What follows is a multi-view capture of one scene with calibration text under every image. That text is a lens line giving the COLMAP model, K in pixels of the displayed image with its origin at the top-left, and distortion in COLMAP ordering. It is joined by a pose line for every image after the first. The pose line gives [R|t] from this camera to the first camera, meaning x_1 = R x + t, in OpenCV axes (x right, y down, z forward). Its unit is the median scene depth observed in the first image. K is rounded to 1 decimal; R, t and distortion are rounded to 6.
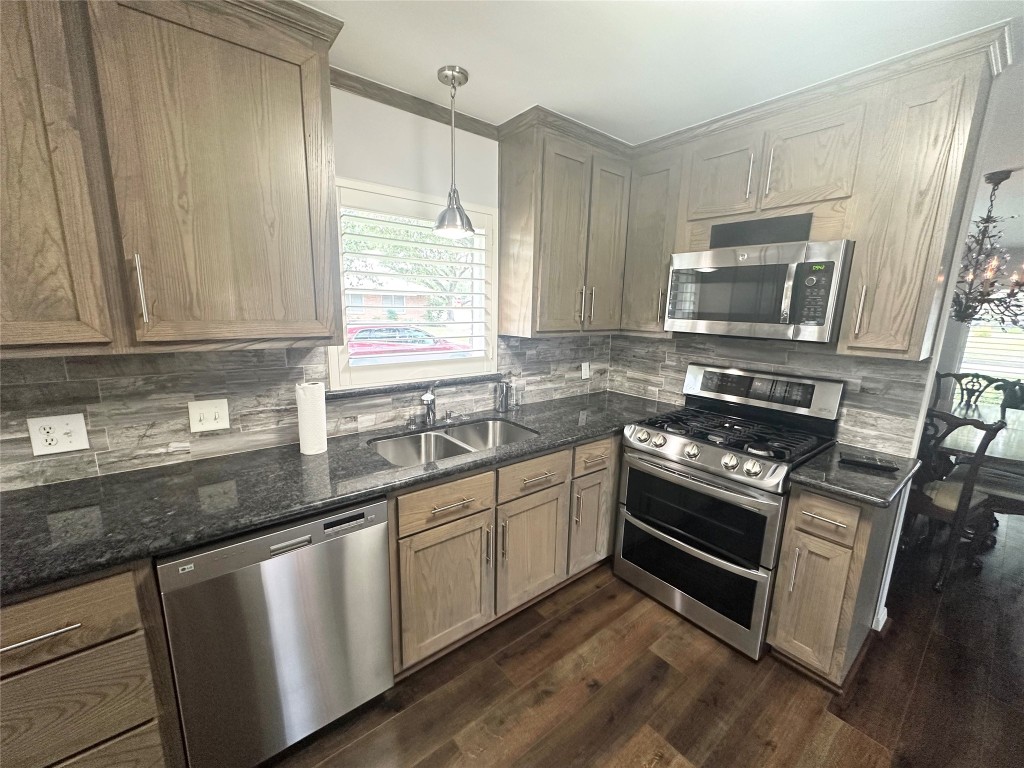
lens RADIAL K [[409.9, 0, 514.8], [0, 409.9, 384.9], [0, 0, 1]] dist [-0.000231, 0.000013]
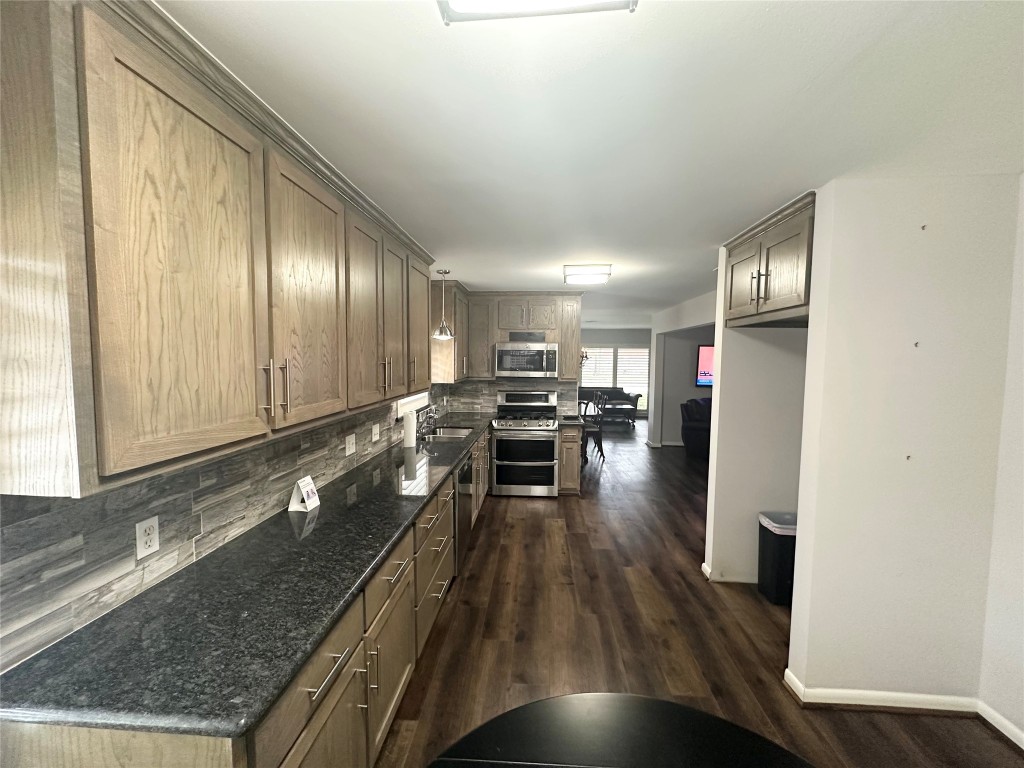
lens RADIAL K [[409.9, 0, 511.6], [0, 409.9, 383.3], [0, 0, 1]] dist [-0.000231, 0.000013]
pose [[0.681582, -0.067020, 0.728666, -1.408459], [0.146759, 0.988084, -0.046396, 0.023667], [-0.716874, 0.138562, 0.683295, -0.664468]]
